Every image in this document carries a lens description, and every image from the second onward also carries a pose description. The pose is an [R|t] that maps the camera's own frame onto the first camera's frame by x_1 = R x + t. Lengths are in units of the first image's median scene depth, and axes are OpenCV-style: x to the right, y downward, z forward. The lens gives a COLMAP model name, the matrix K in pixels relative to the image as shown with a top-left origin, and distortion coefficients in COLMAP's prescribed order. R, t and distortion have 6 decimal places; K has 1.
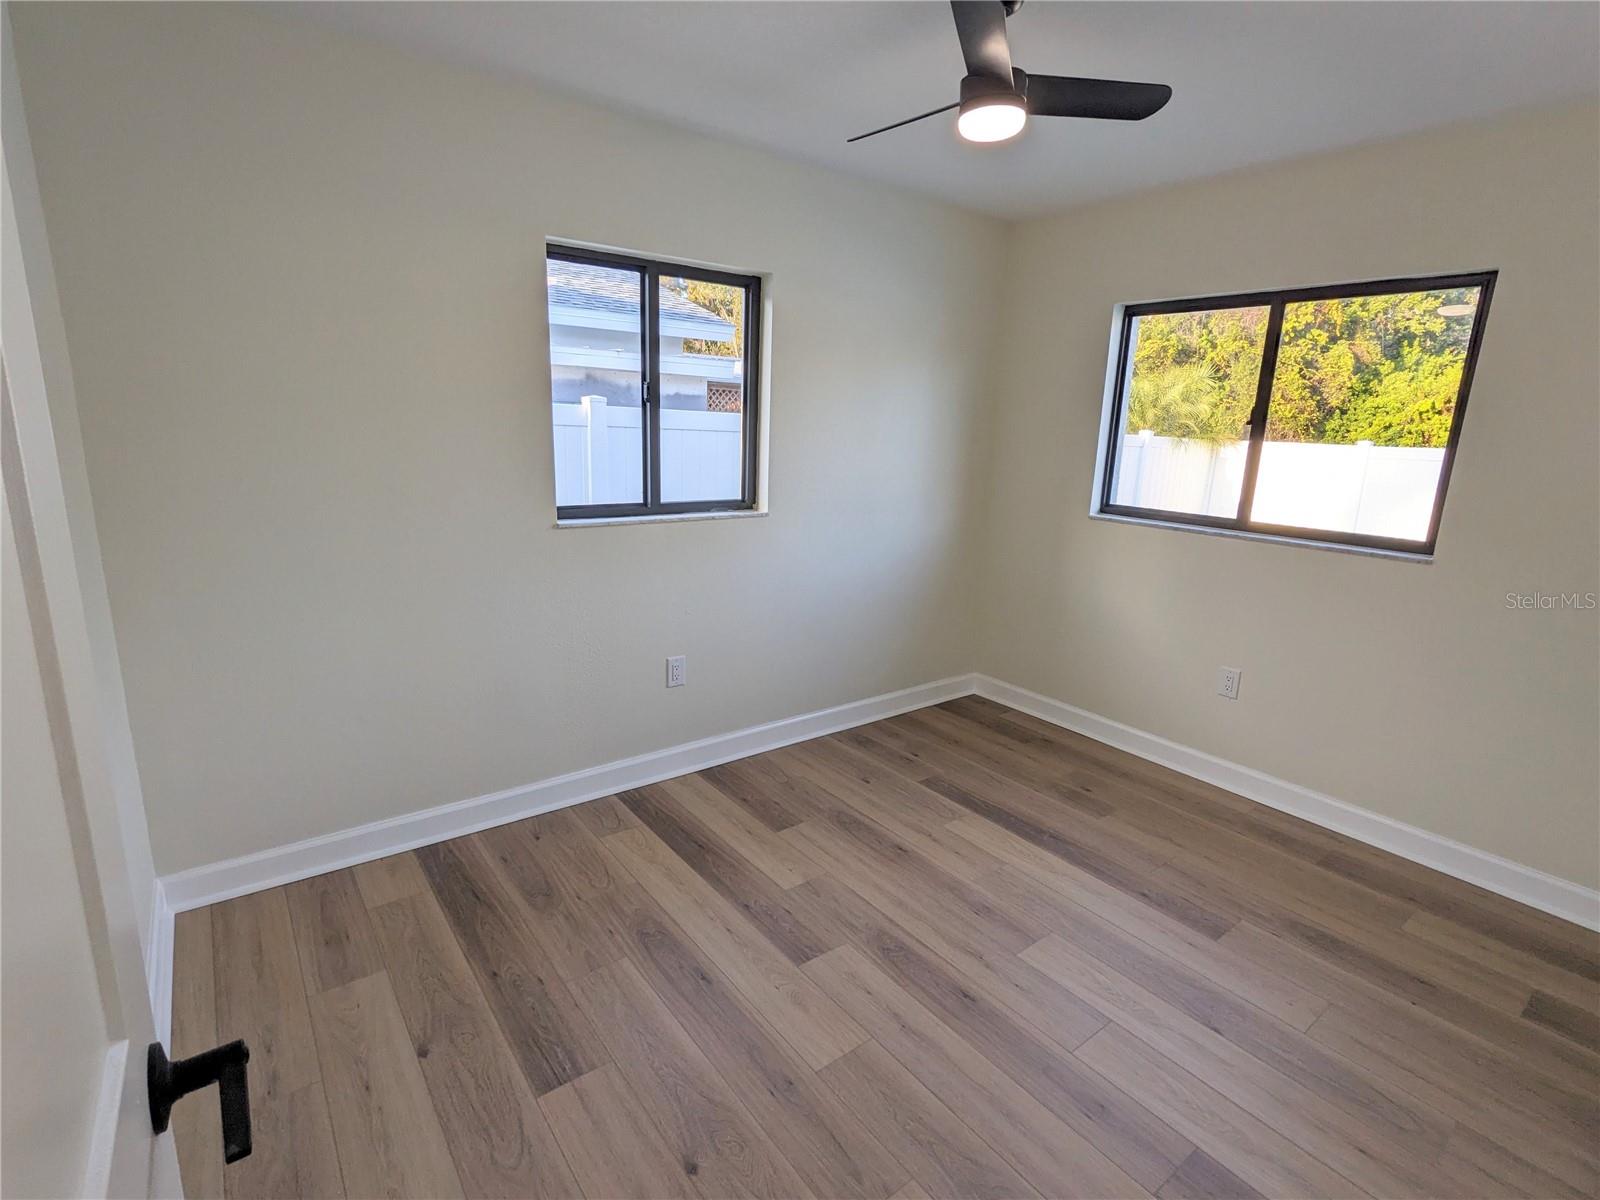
lens RADIAL K [[772.3, 0, 802.1], [0, 772.3, 596.5], [0, 0, 1]] dist [0.001619, 0.002293]
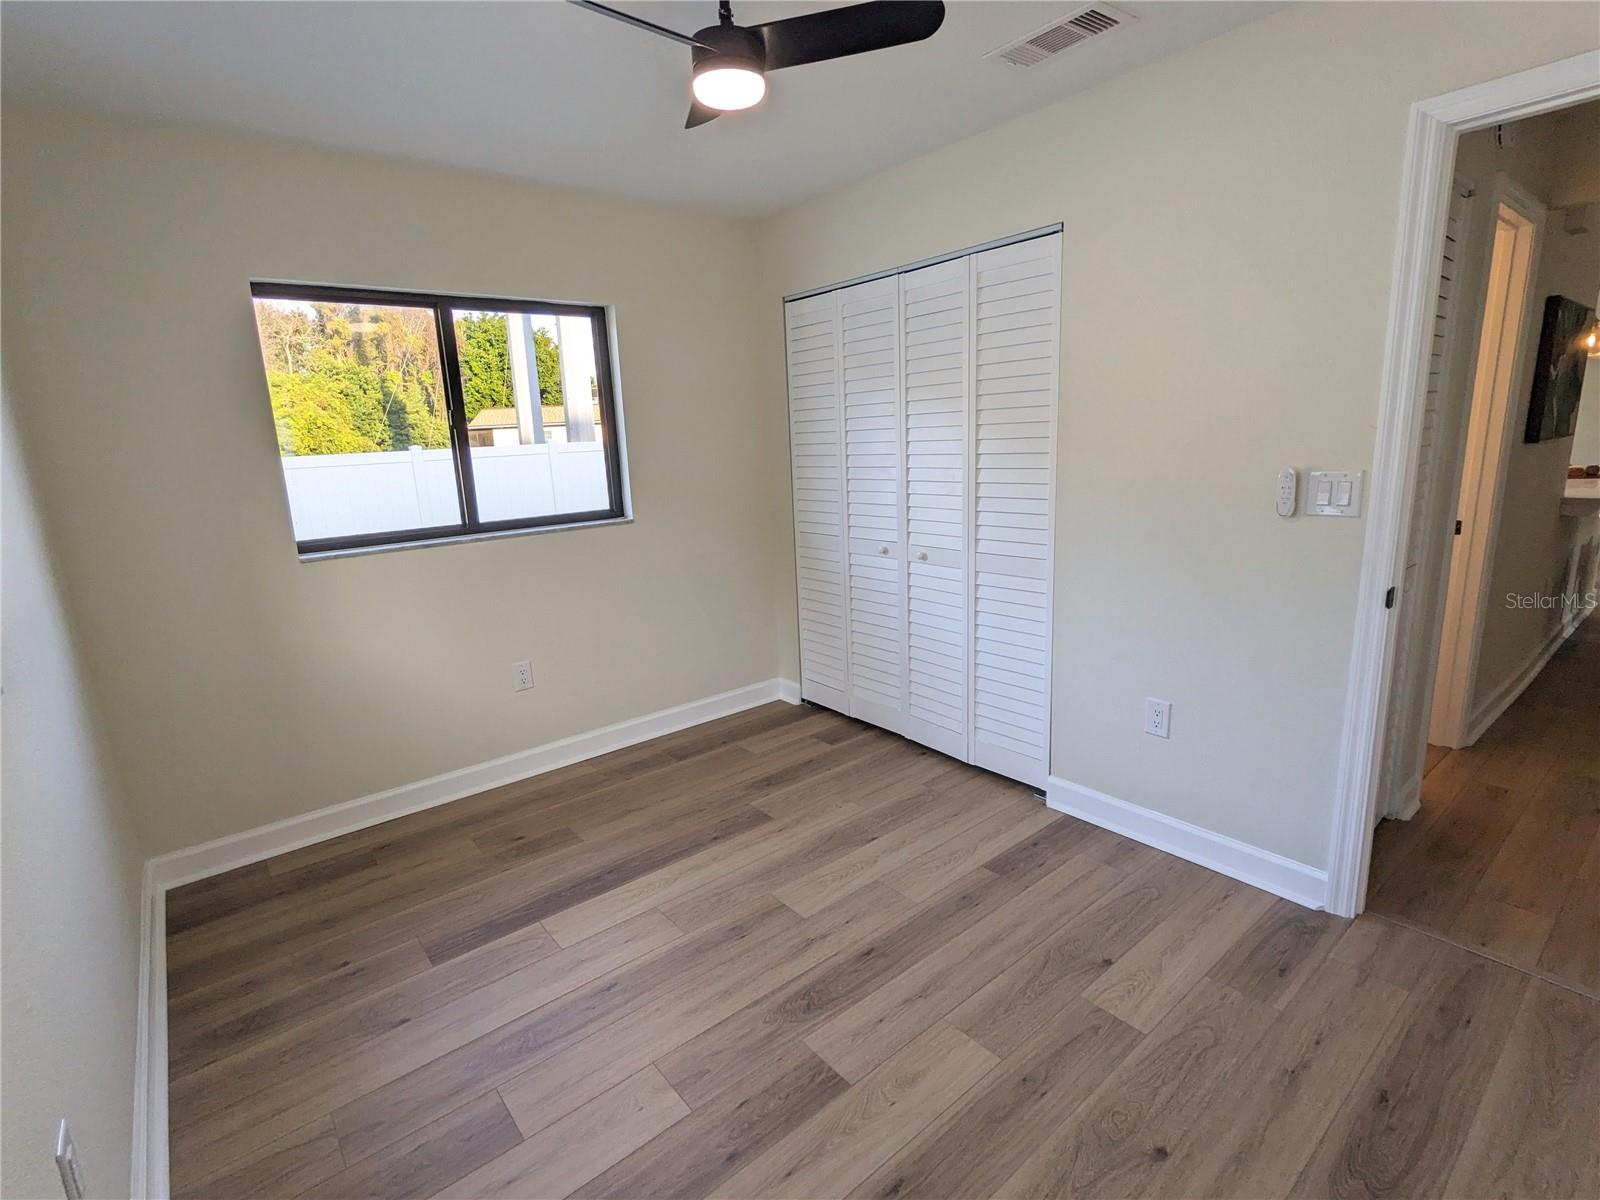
lens RADIAL K [[772.3, 0, 800.4], [0, 772.3, 598.0], [0, 0, 1]] dist [0.001619, 0.002293]
pose [[-0.030039, -0.245603, 0.968905, -0.610770], [0.267342, 0.932053, 0.244550, -0.195780], [-0.963133, 0.266375, 0.037662, 0.810074]]
